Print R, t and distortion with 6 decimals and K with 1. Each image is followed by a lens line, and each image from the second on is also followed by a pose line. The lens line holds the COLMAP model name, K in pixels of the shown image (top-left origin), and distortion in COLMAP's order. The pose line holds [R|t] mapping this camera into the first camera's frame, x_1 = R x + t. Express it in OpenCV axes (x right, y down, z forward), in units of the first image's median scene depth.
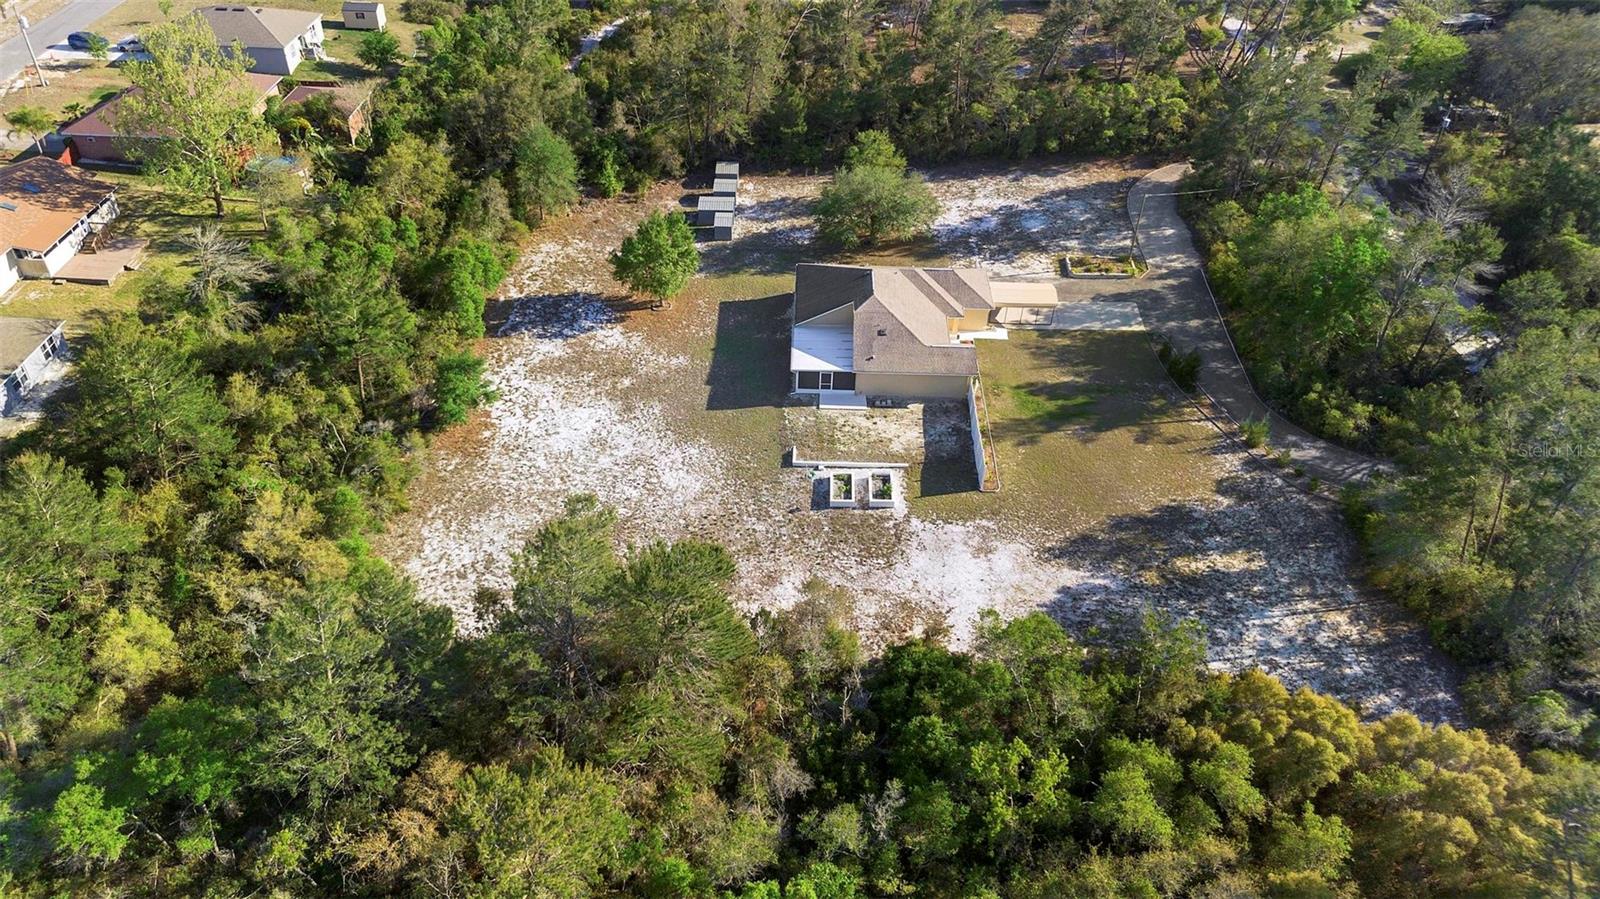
lens RADIAL K [[1130.2, 0, 802.9], [0, 1130.2, 457.5], [0, 0, 1]] dist [0.077181, -0.087294]
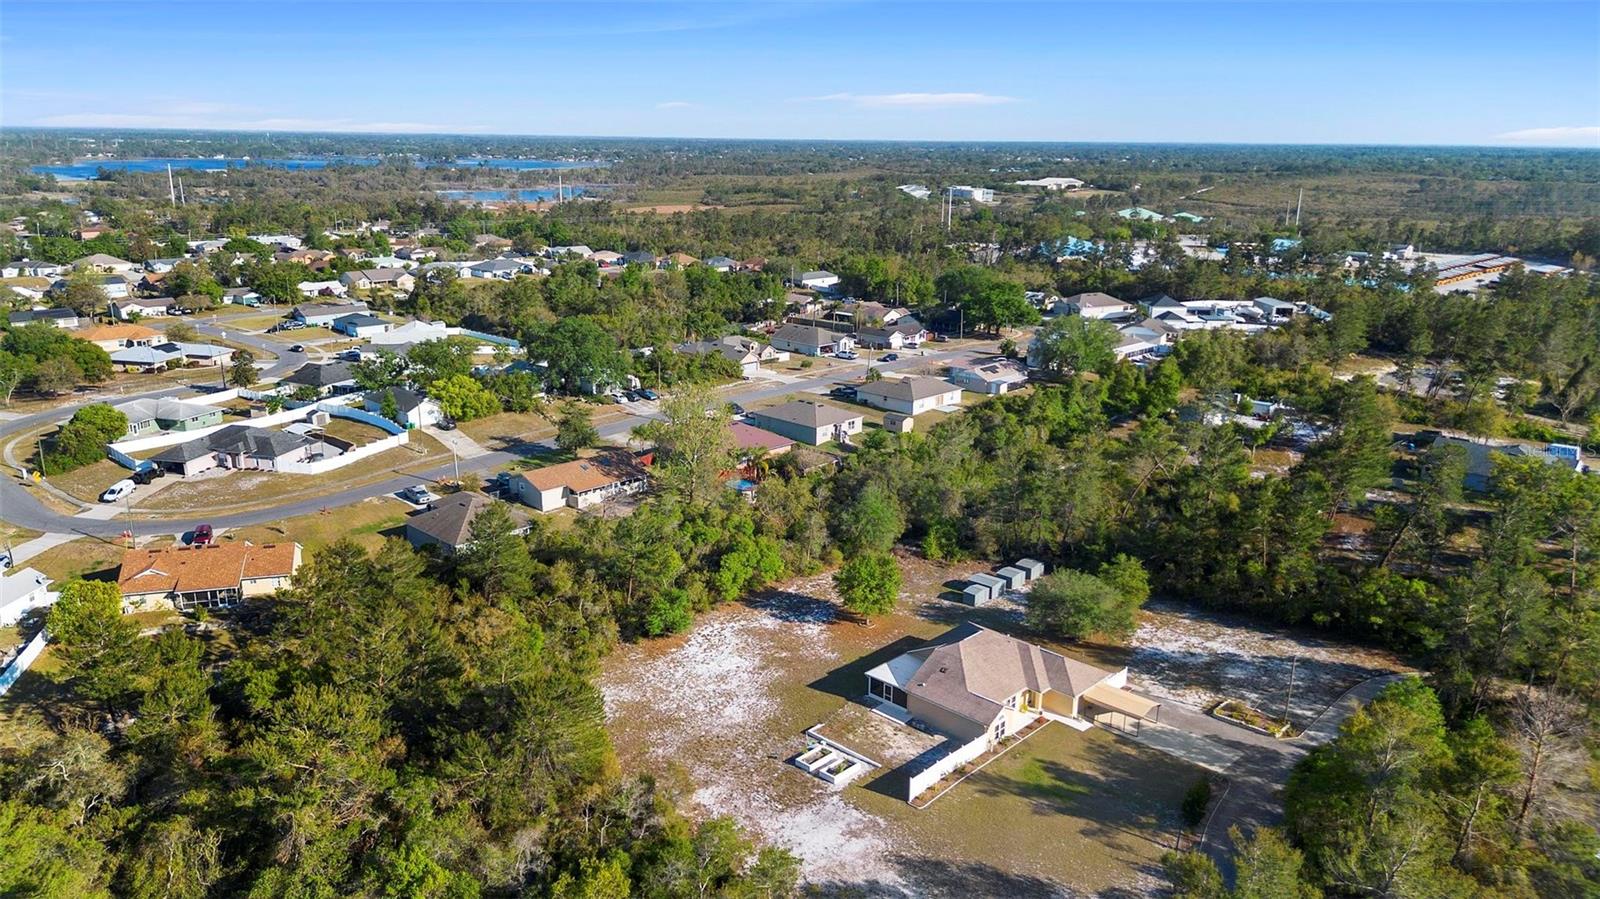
lens RADIAL K [[1130.2, 0, 802.9], [0, 1130.2, 457.5], [0, 0, 1]] dist [0.077181, -0.087294]
pose [[0.734858, 0.168204, -0.657032, 0.705873], [-0.415852, 0.877032, -0.240585, 0.040723], [0.535771, 0.450024, 0.714442, -0.023255]]
